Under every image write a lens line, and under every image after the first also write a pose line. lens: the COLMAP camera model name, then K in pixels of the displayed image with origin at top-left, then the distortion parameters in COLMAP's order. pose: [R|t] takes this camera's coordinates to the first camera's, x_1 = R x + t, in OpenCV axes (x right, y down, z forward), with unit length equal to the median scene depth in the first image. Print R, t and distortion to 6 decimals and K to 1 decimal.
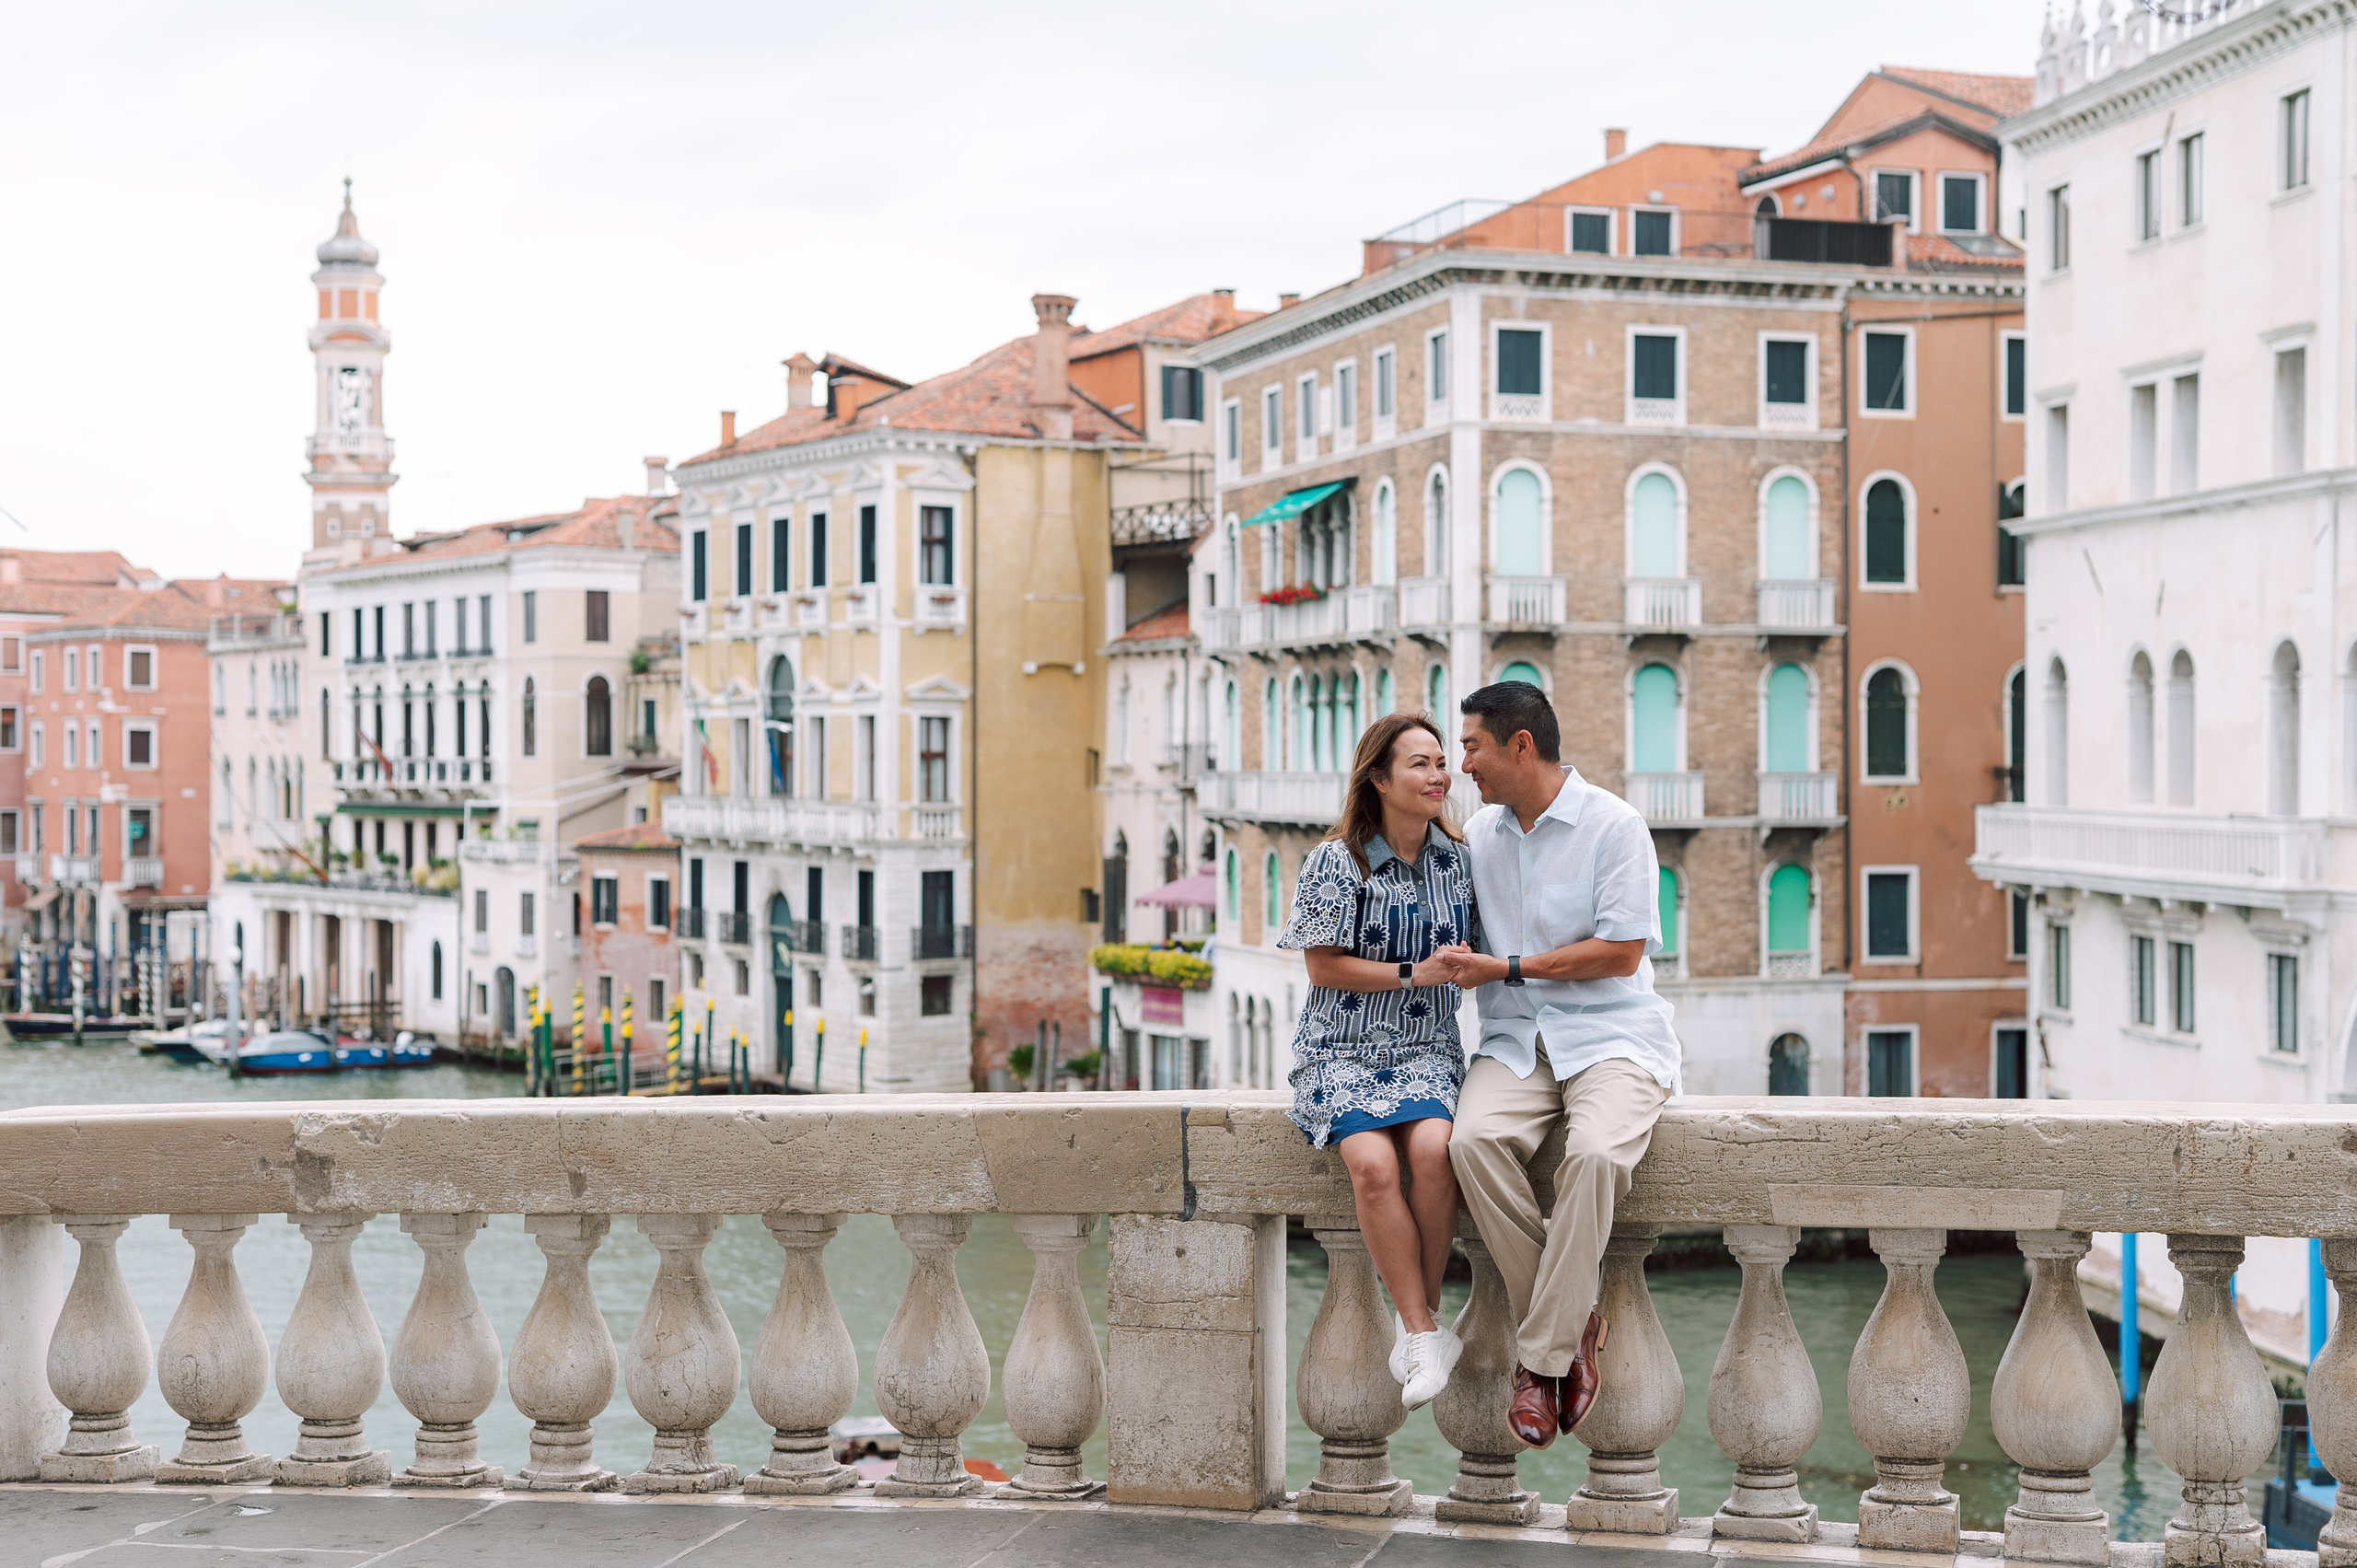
lens RADIAL K [[4272.4, 0, 995.7], [0, 4272.4, 723.2], [0, 0, 1]] dist [0.010116, -0.046905]
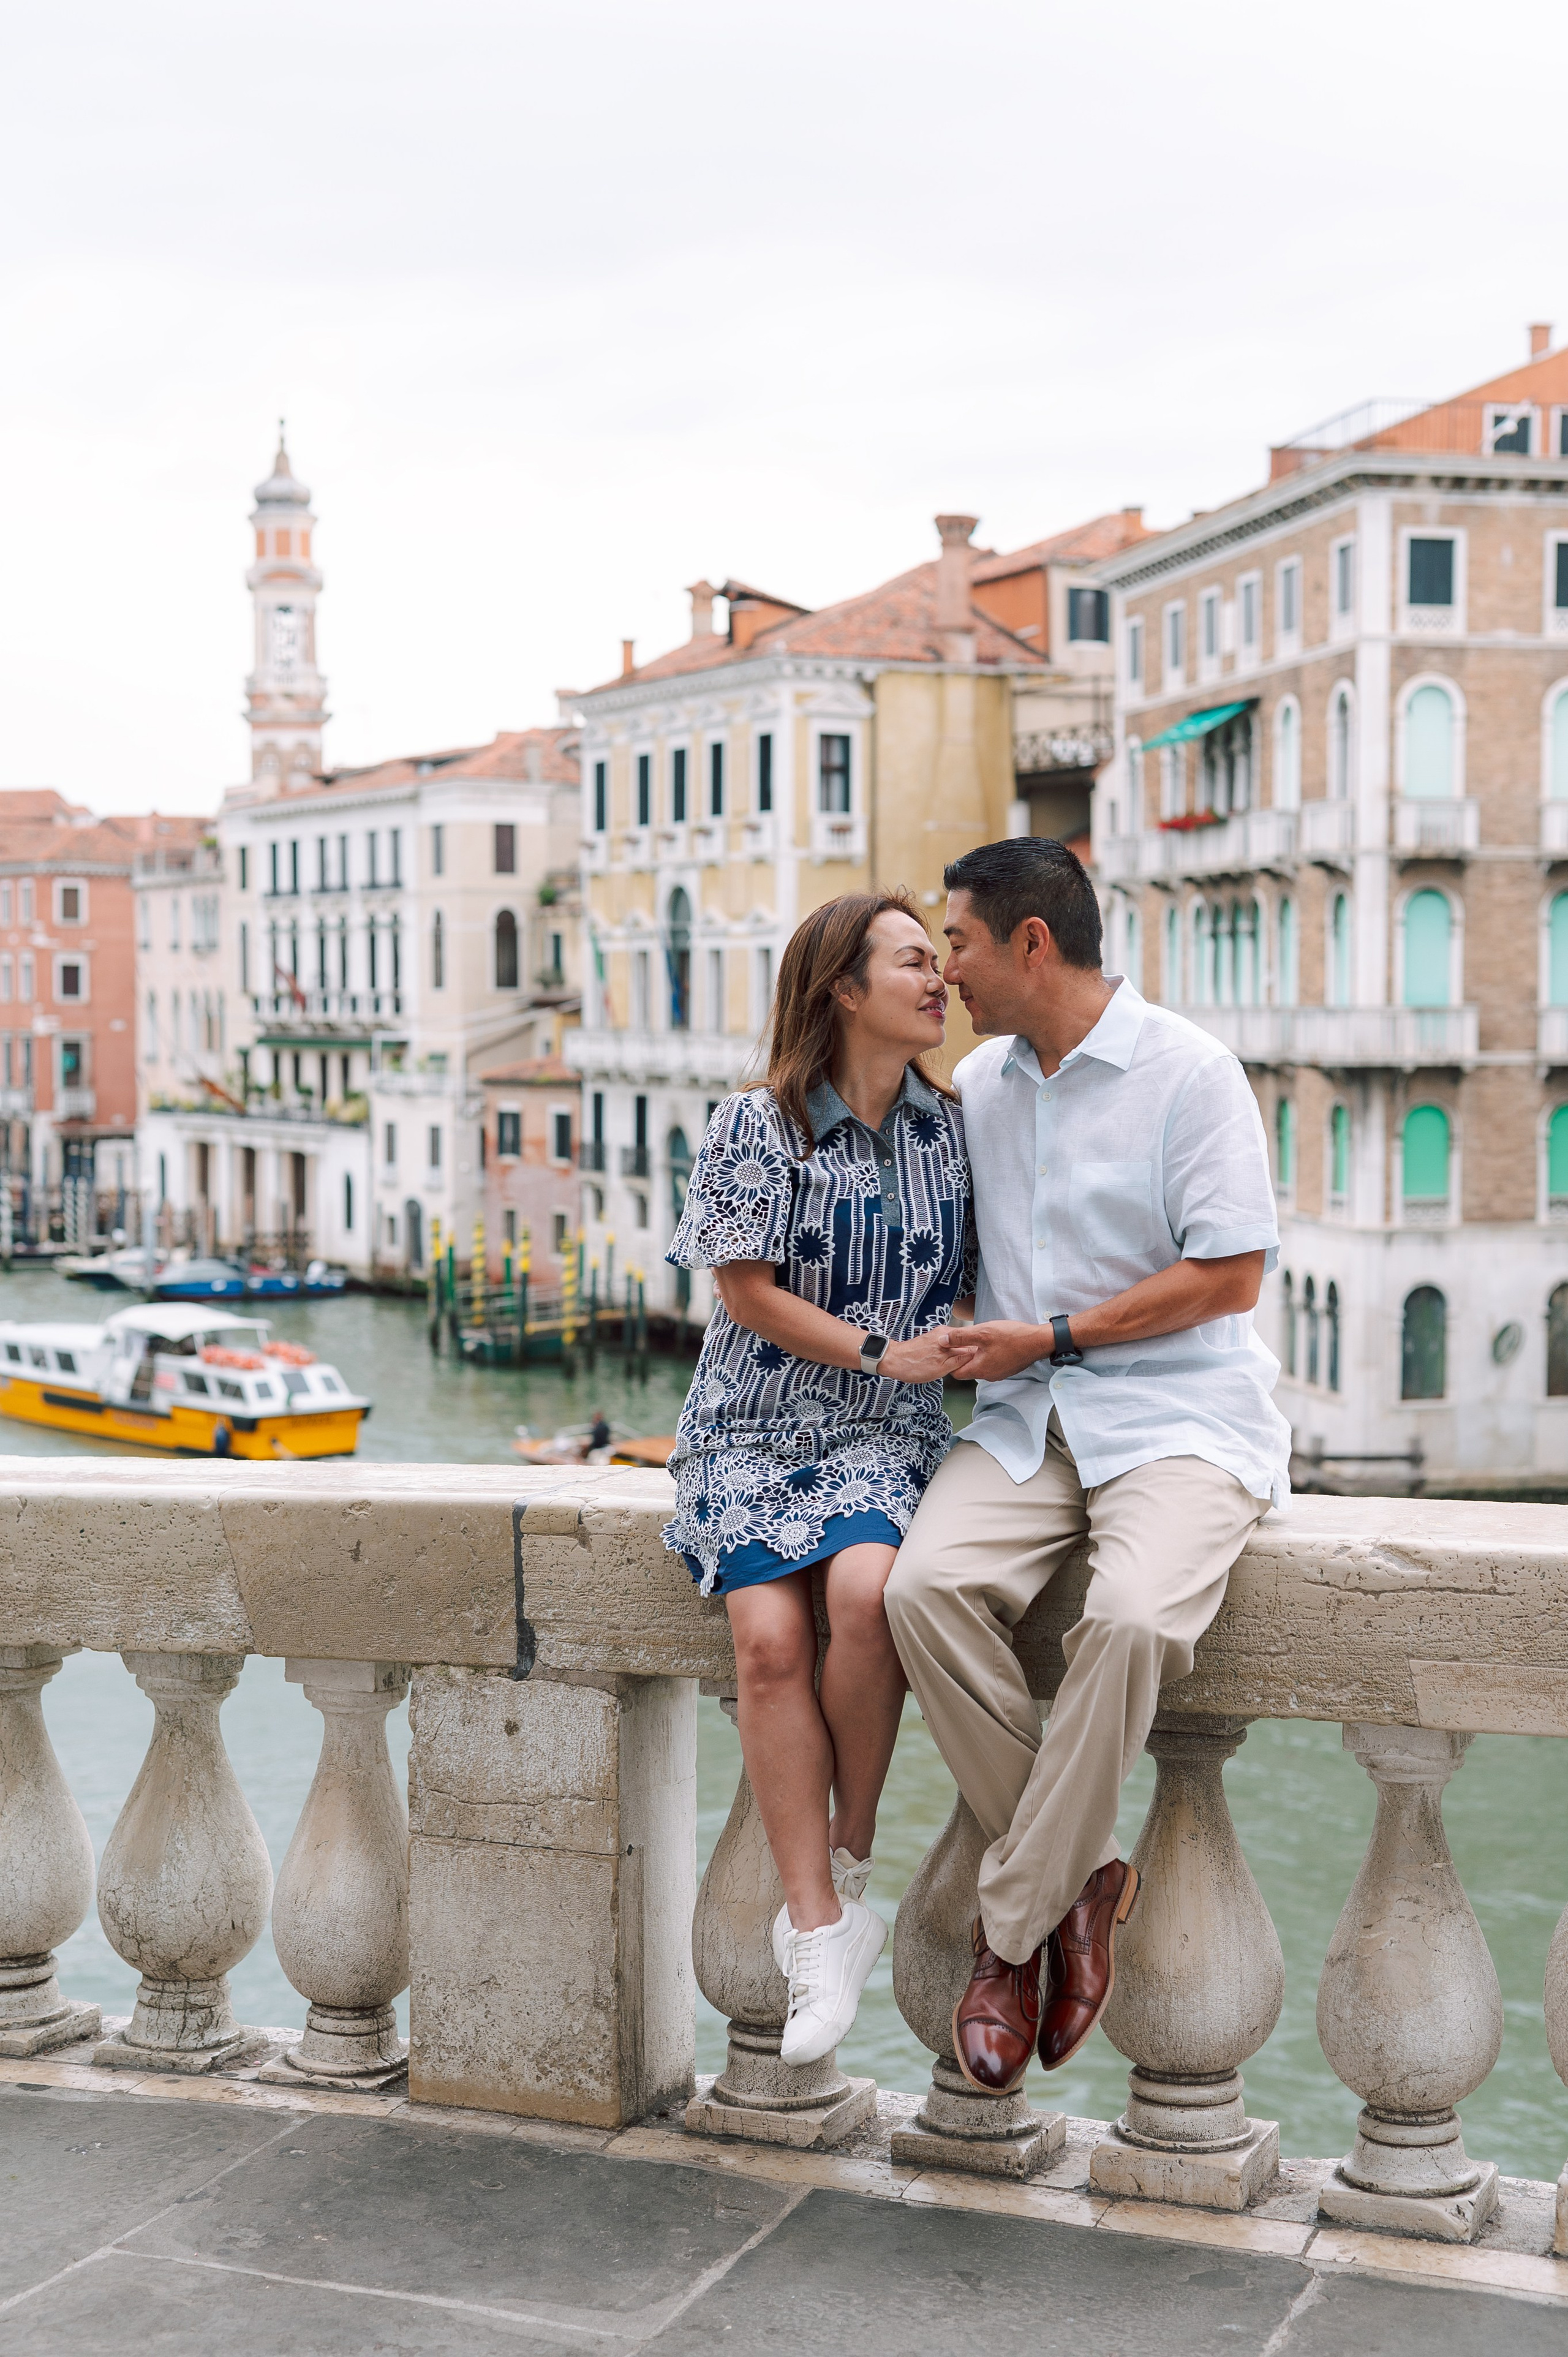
lens RADIAL K [[3418.3, 0, 798.3], [0, 3418.3, 1175.6], [0, 0, 1]] dist [0.000299, 0.031398]
pose [[0.994431, 0.006061, -0.105213, 0.060610], [0.000131, 0.998273, 0.058743, 0.004368], [0.105387, -0.058430, 0.992713, 0.214408]]
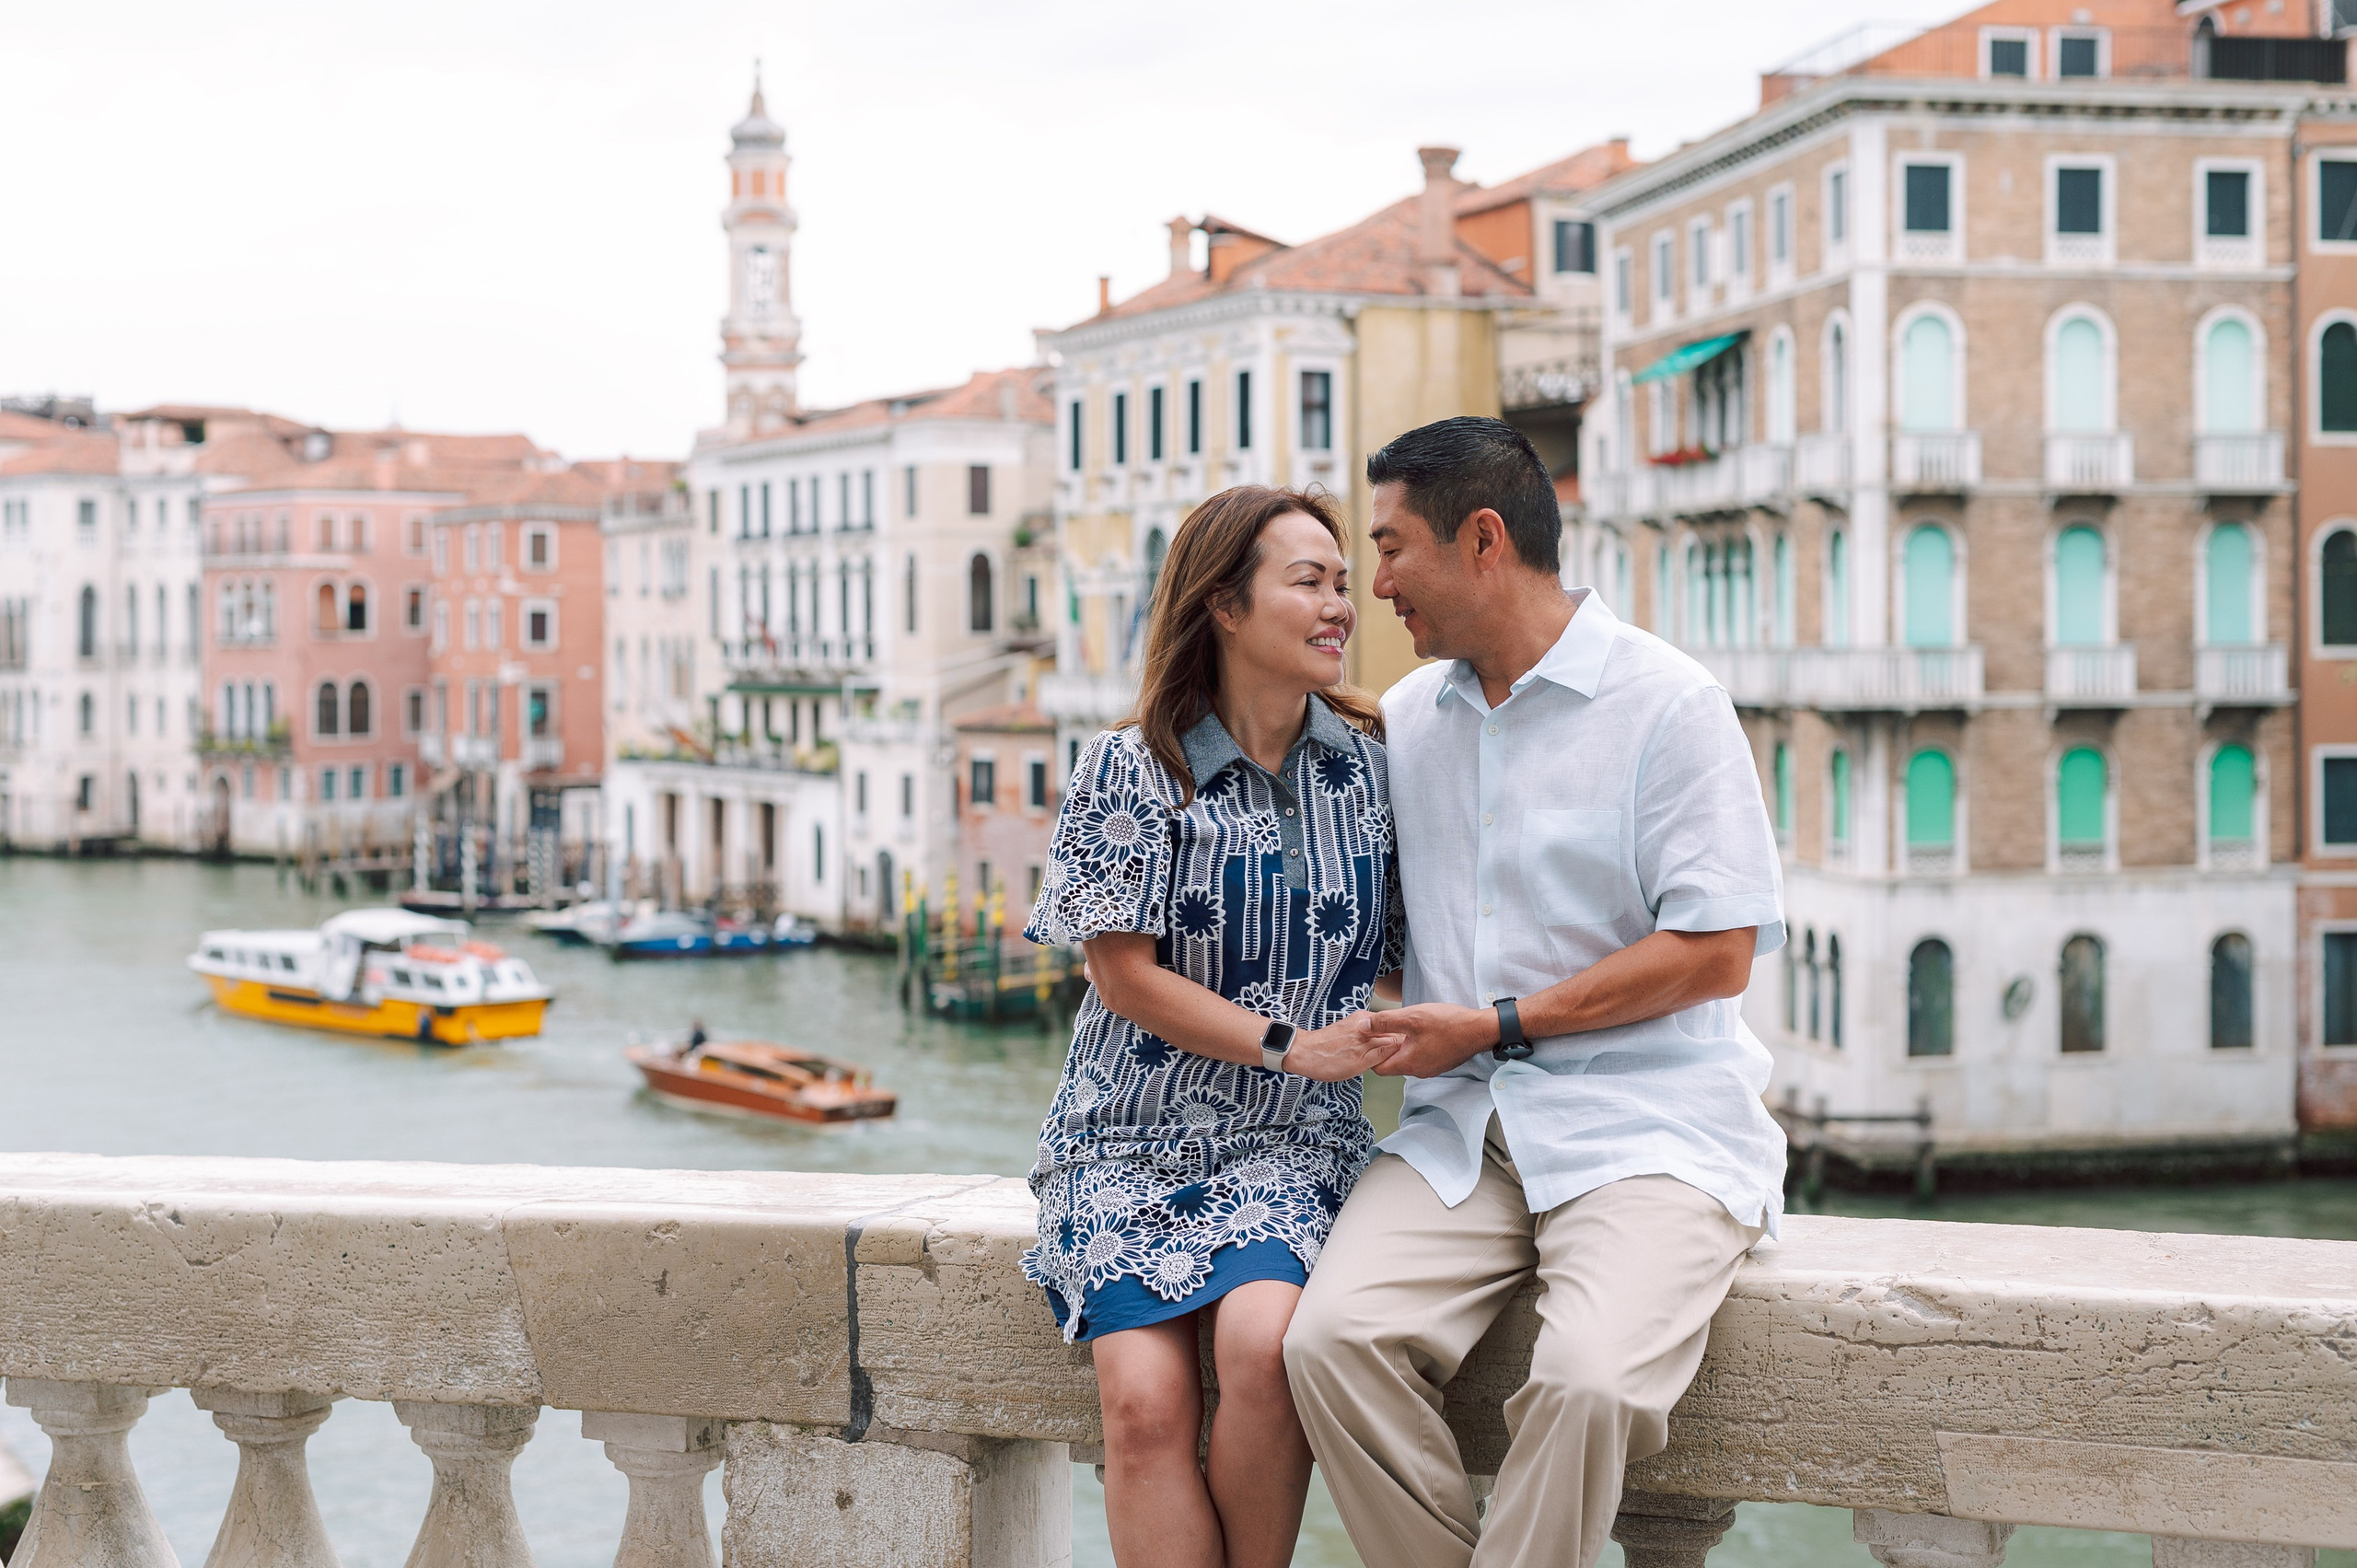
lens RADIAL K [[3339.3, 0, 1244.9], [0, 3339.3, 656.0], [0, 0, 1]] dist [-0.004127, 0.058836]
pose [[0.992239, -0.003459, -0.124294, 0.062726], [0.004600, 0.999950, 0.008897, 0.006441], [0.124257, -0.009400, 0.992206, 0.256325]]
